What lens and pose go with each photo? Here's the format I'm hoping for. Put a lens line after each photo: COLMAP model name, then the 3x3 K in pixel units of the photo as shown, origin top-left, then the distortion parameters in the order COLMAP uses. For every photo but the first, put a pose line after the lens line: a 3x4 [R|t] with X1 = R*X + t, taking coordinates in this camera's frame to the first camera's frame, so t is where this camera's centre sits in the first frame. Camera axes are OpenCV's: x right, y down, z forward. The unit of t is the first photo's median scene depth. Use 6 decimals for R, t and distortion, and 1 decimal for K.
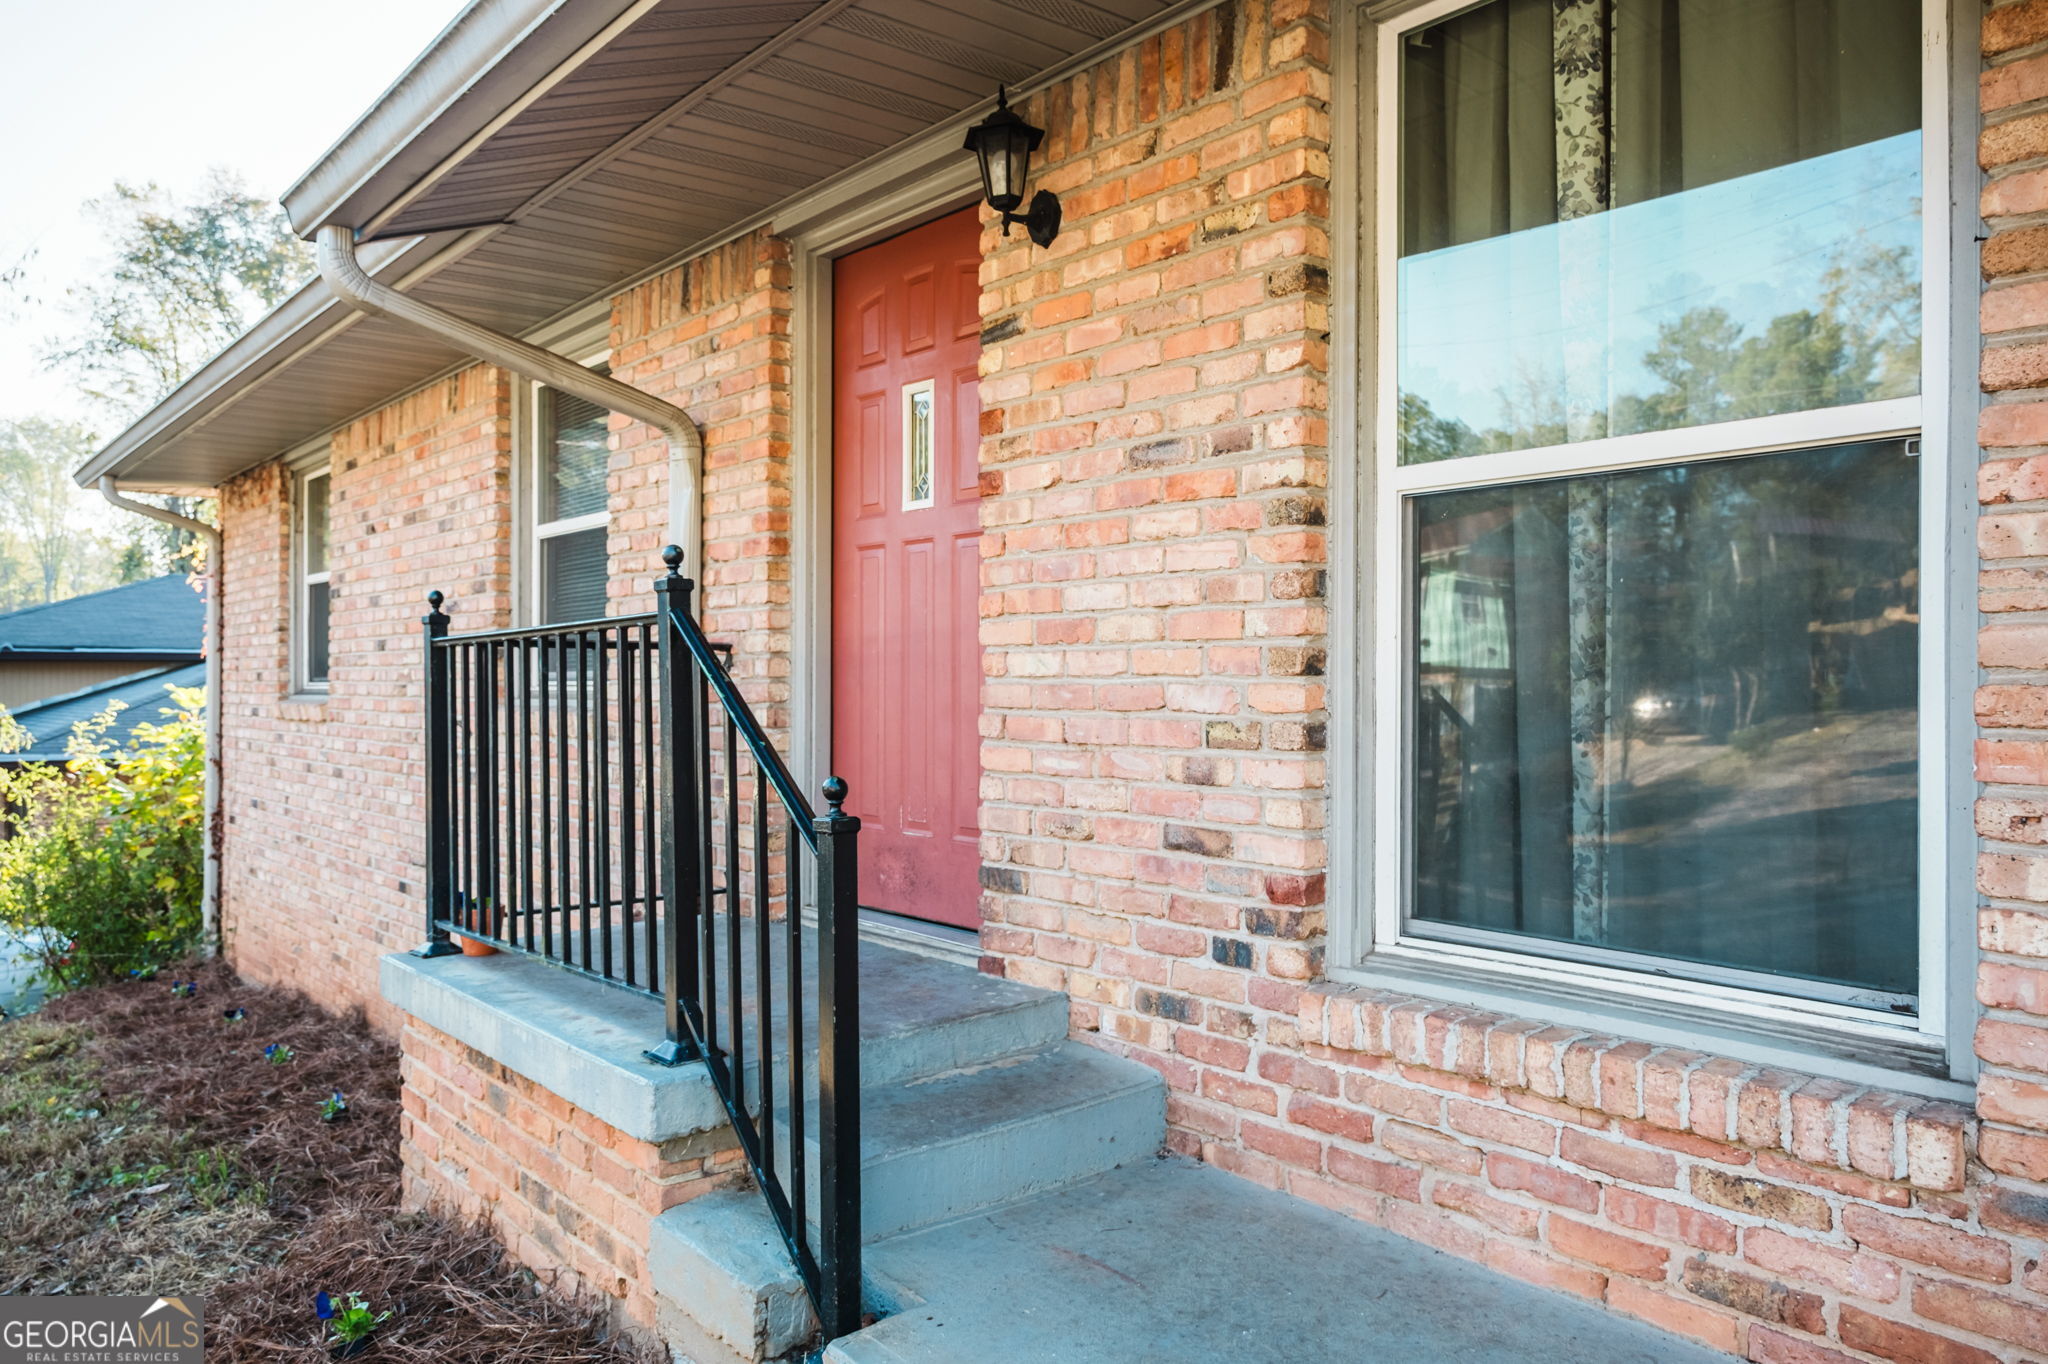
lens RADIAL K [[1487.6, 0, 1014.3], [0, 1487.6, 674.4], [0, 0, 1]] dist [-0.010712, -0.000970]
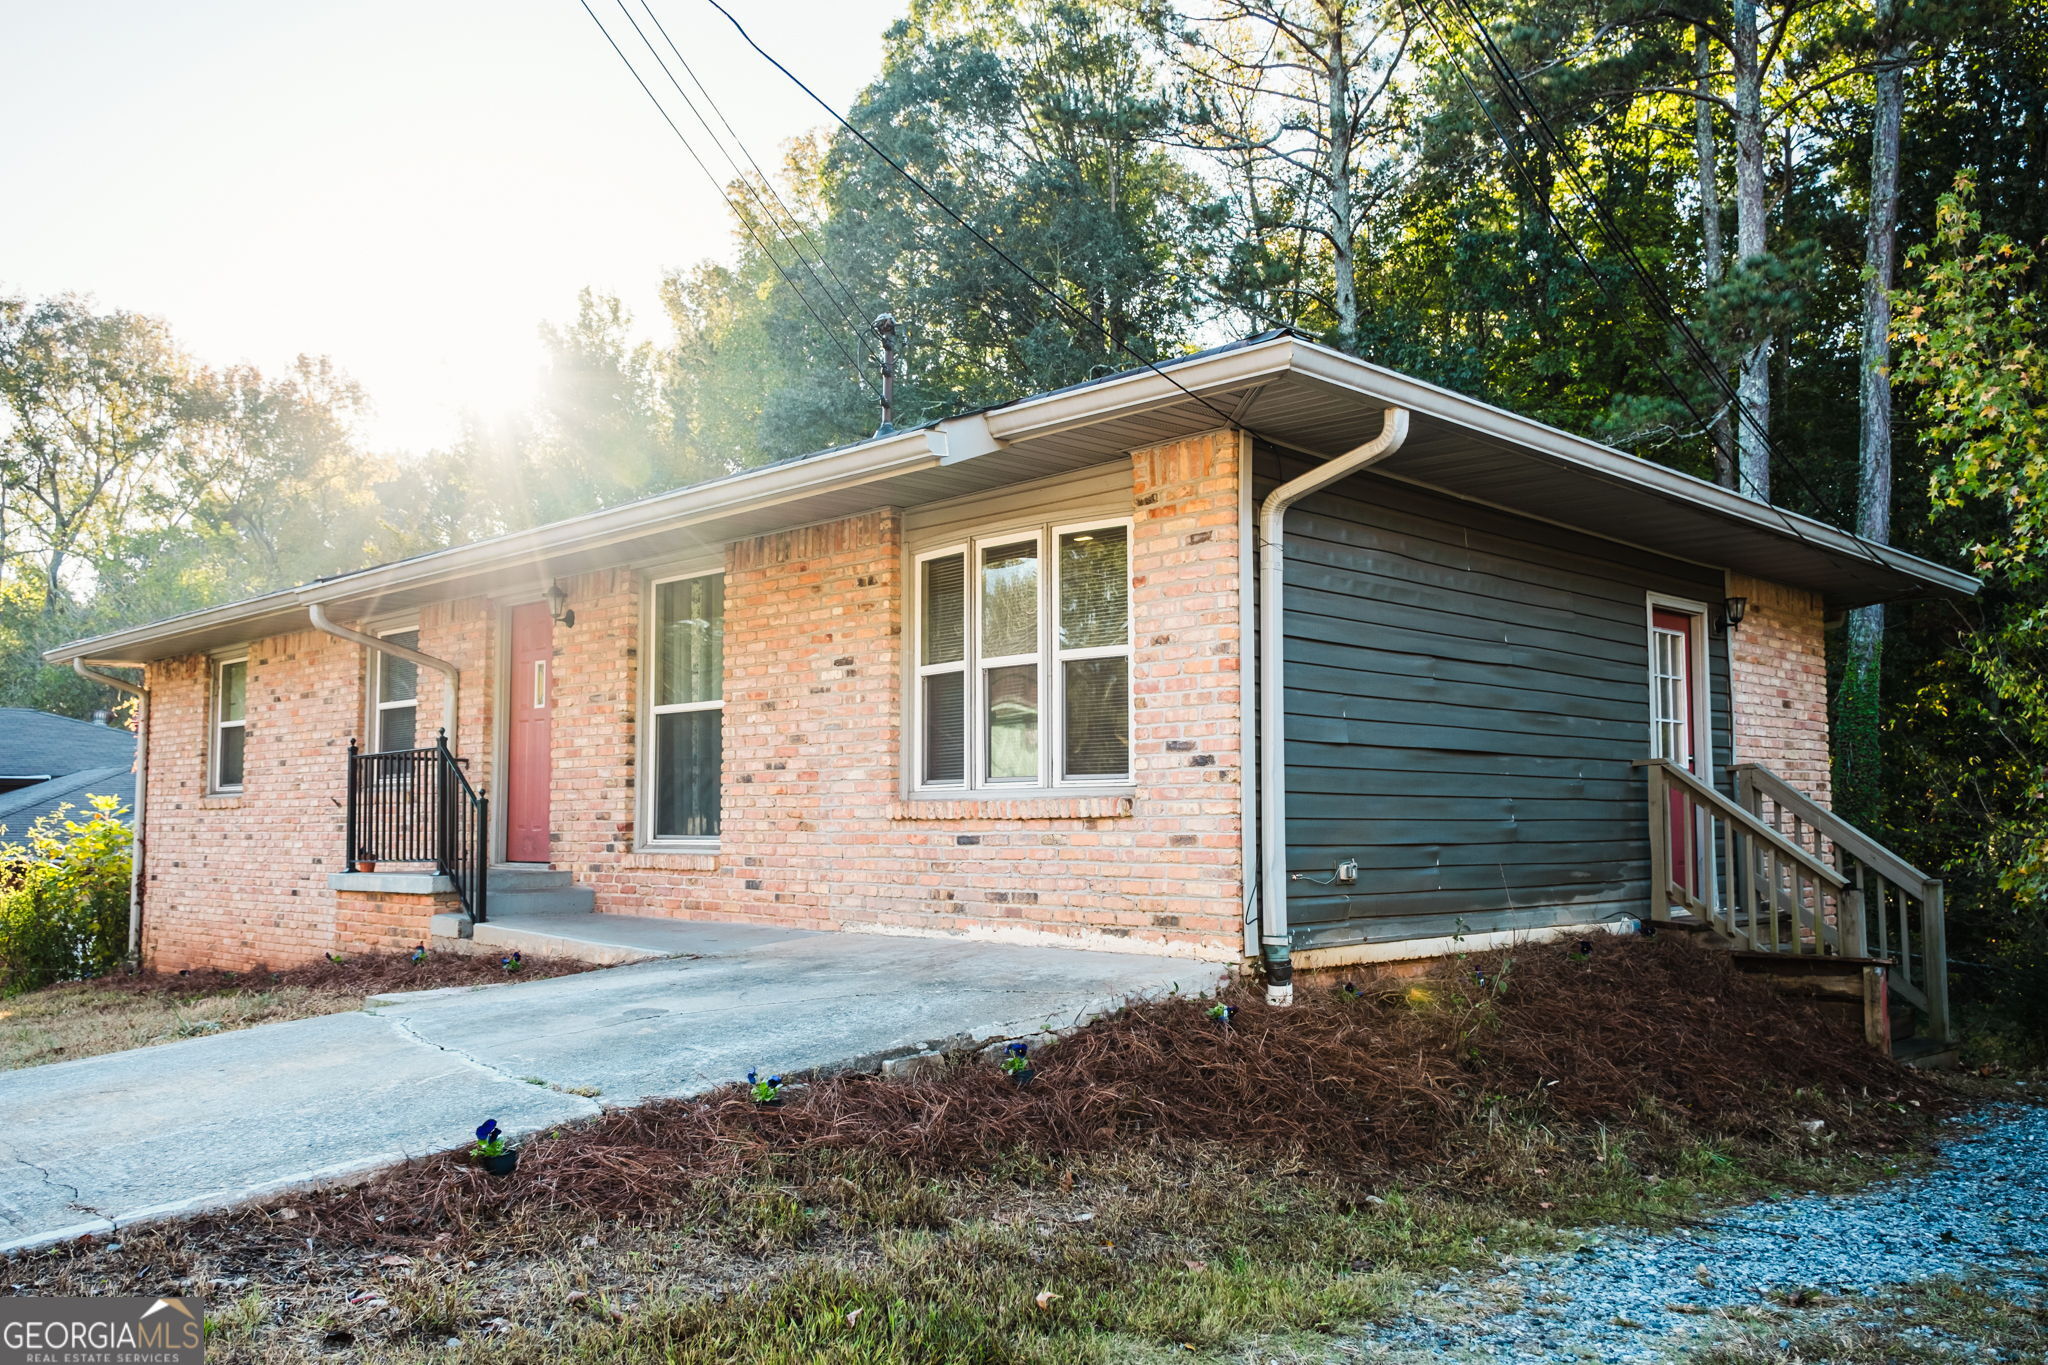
lens RADIAL K [[1718.4, 0, 1036.3], [0, 1718.4, 704.8], [0, 0, 1]] dist [0.006788, 0.008721]
pose [[0.995397, 0.006051, 0.095642, 0.366851], [0.000180, 0.997885, -0.065008, 0.058182], [-0.095833, 0.064726, 0.993291, -1.494811]]
